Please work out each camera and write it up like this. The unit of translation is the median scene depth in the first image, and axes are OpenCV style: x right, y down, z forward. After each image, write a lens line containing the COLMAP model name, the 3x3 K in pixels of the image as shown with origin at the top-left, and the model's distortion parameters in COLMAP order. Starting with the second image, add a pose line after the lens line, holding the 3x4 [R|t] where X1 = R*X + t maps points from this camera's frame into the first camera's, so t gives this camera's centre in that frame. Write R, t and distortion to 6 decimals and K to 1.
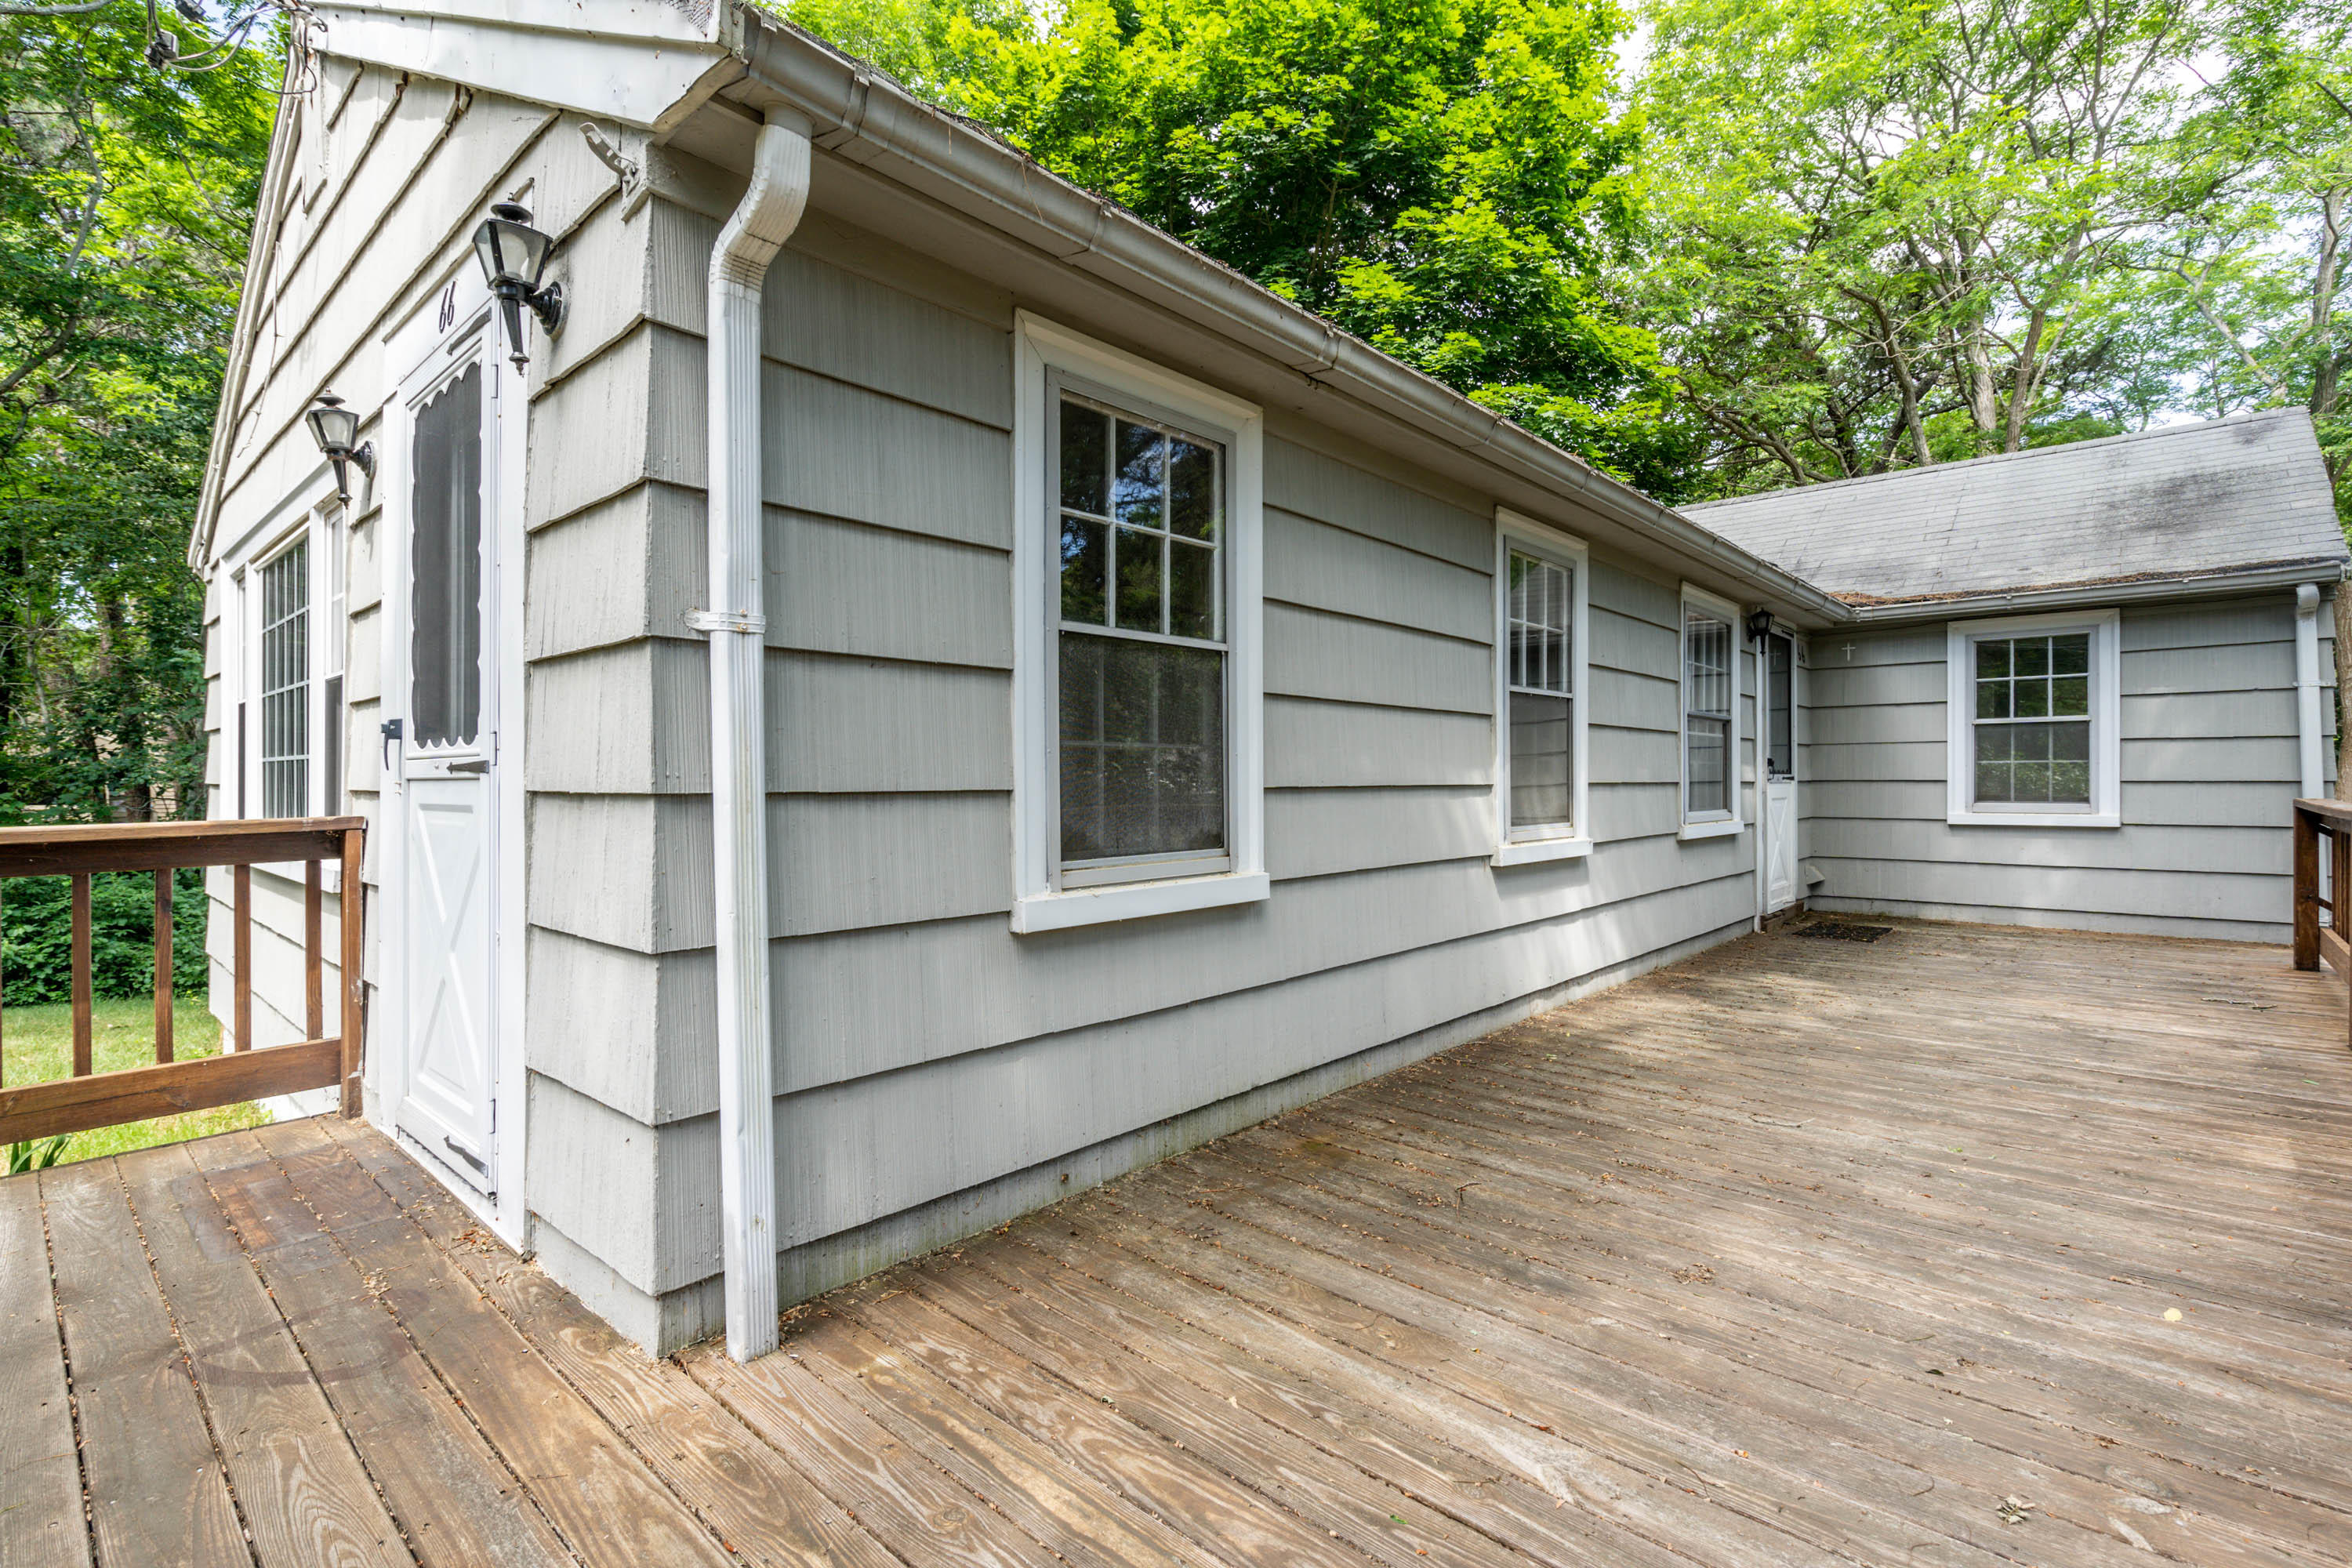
lens RADIAL K [[1087.9, 0, 1176.0], [0, 1087.9, 784.0], [0, 0, 1]] dist [0.001552, 0.000754]
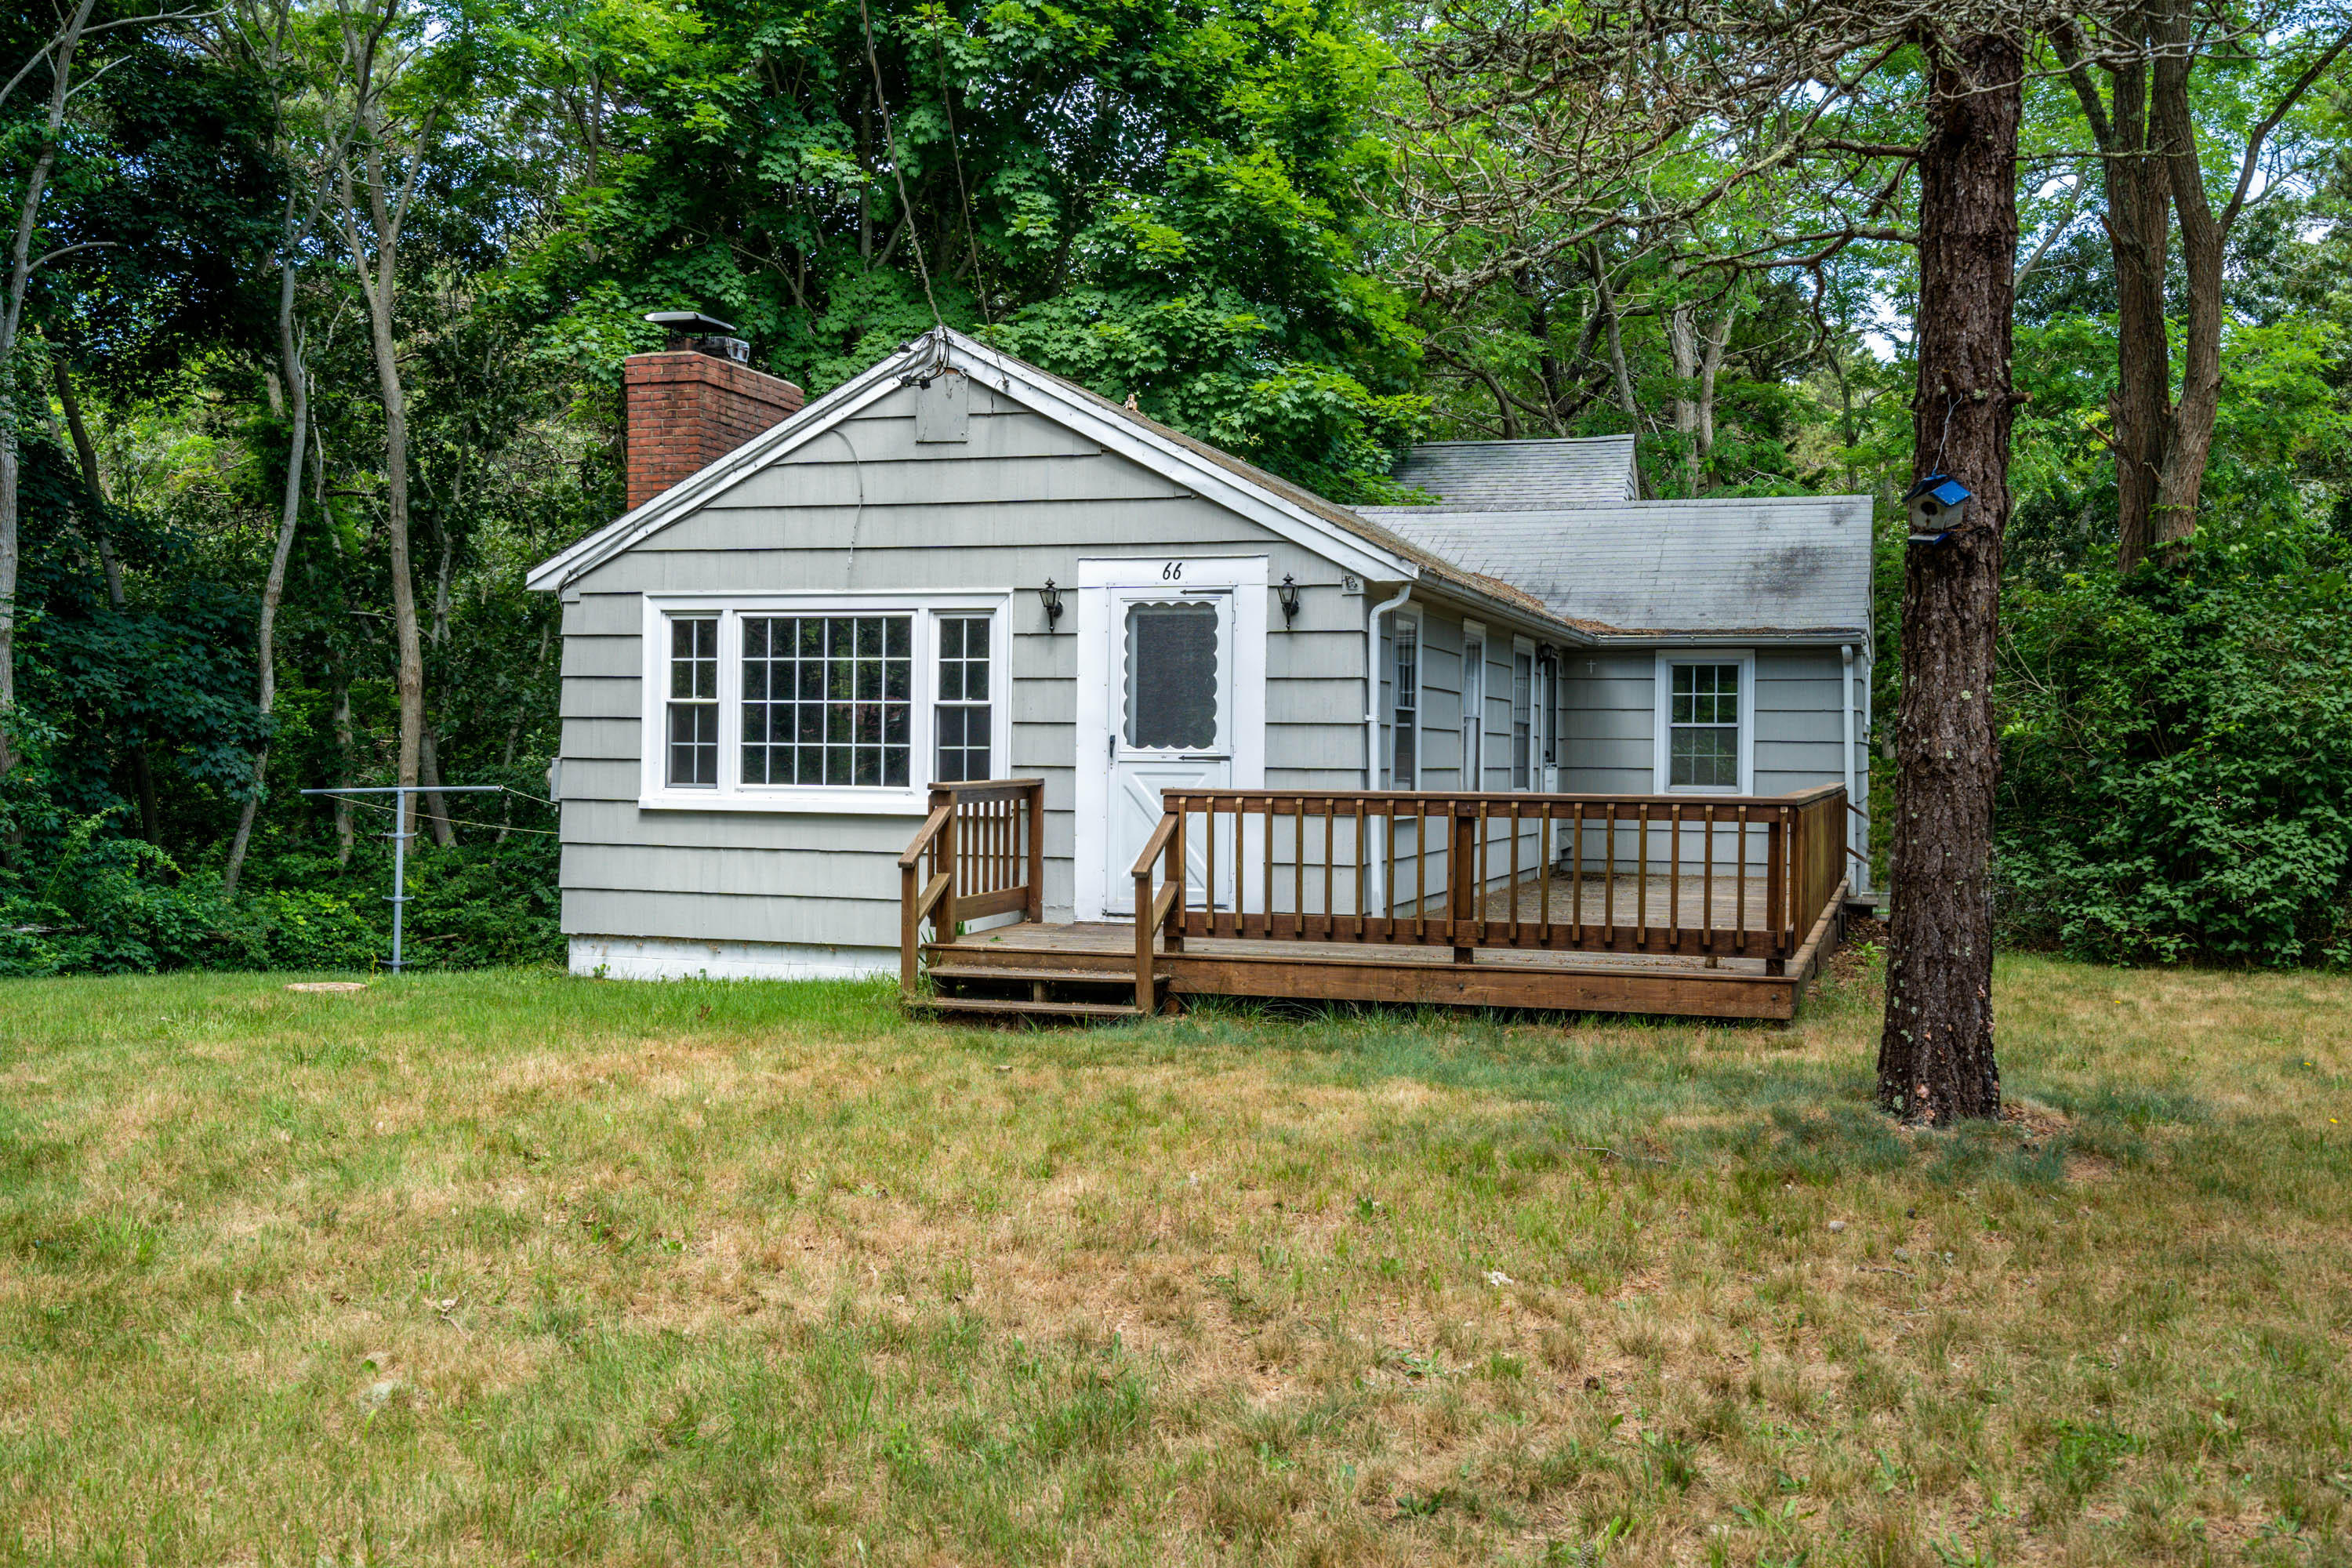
lens RADIAL K [[2211.9, 0, 1176.0], [0, 2211.9, 784.0], [0, 0, 1]] dist [-0.008307, -0.010615]
pose [[0.908394, 0.005989, 0.418073, -1.017639], [-0.007455, 0.999970, 0.001873, 0.016054], [-0.418049, -0.004818, 0.908412, -1.294973]]
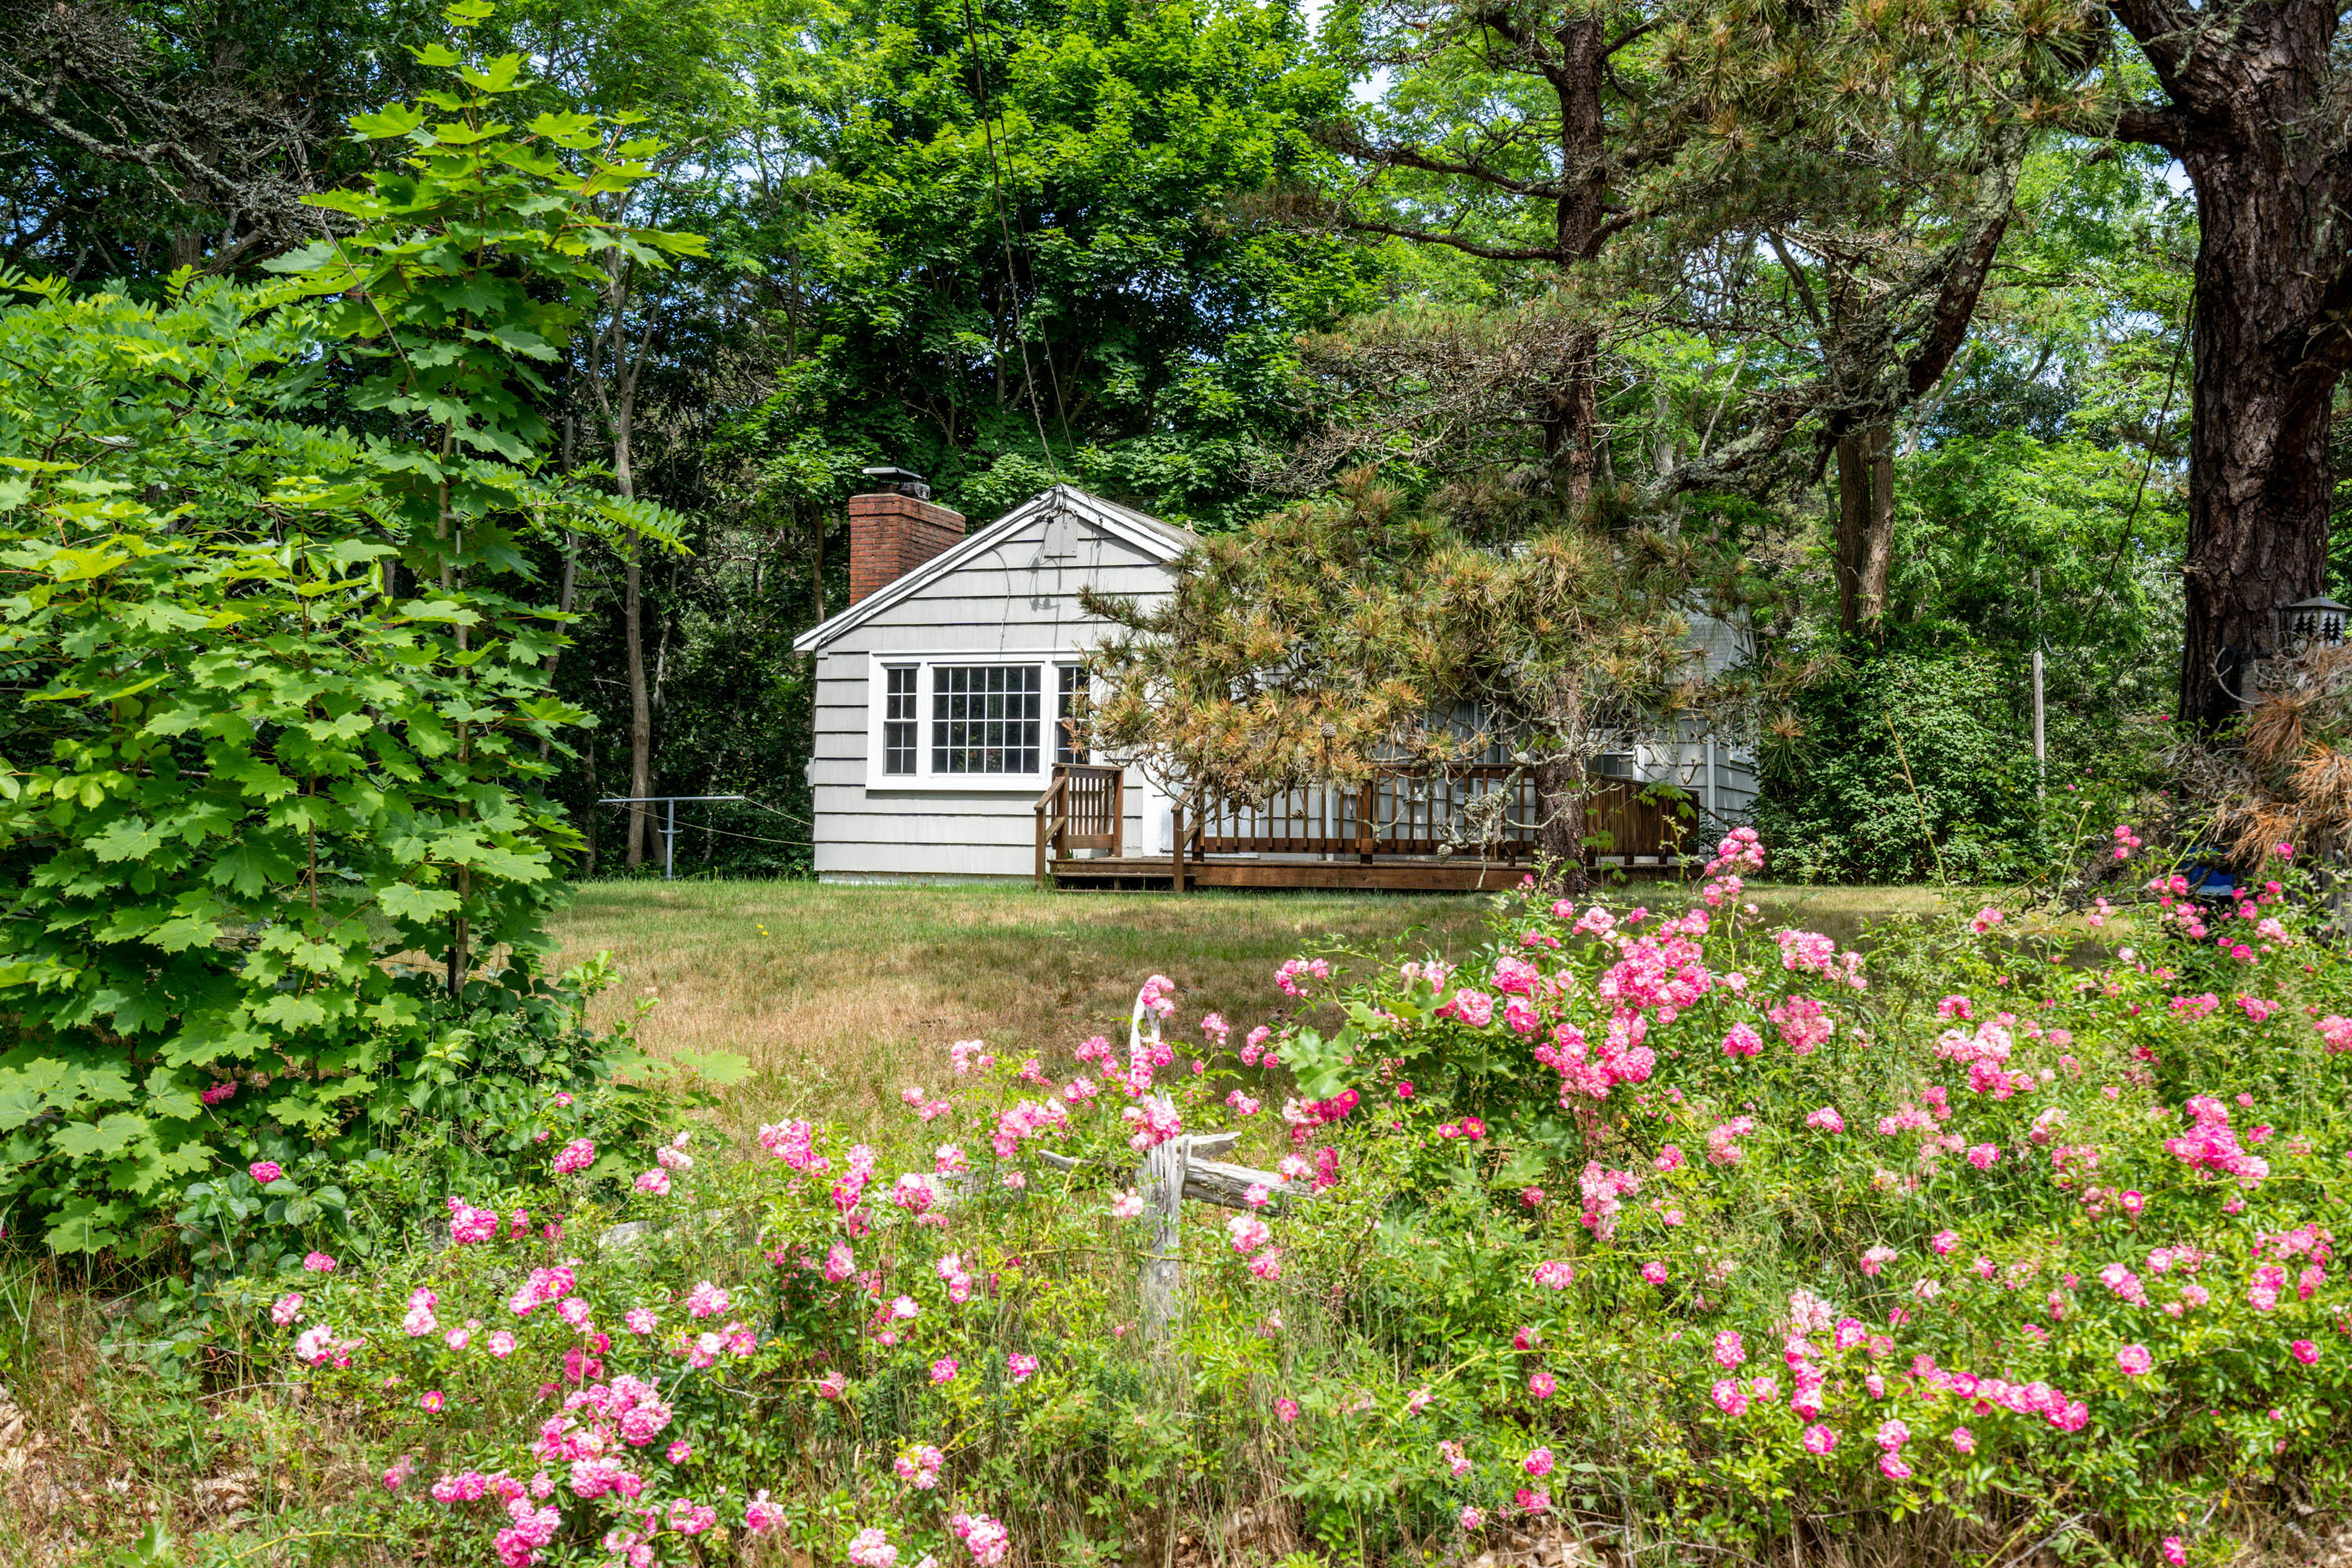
lens RADIAL K [[2211.9, 0, 1176.0], [0, 2211.9, 784.0], [0, 0, 1]] dist [-0.008307, -0.010615]
pose [[0.926631, 0.021986, 0.375328, -1.385376], [-0.009893, 0.999369, -0.034117, 0.138592], [-0.375841, 0.027901, 0.926264, -2.323704]]
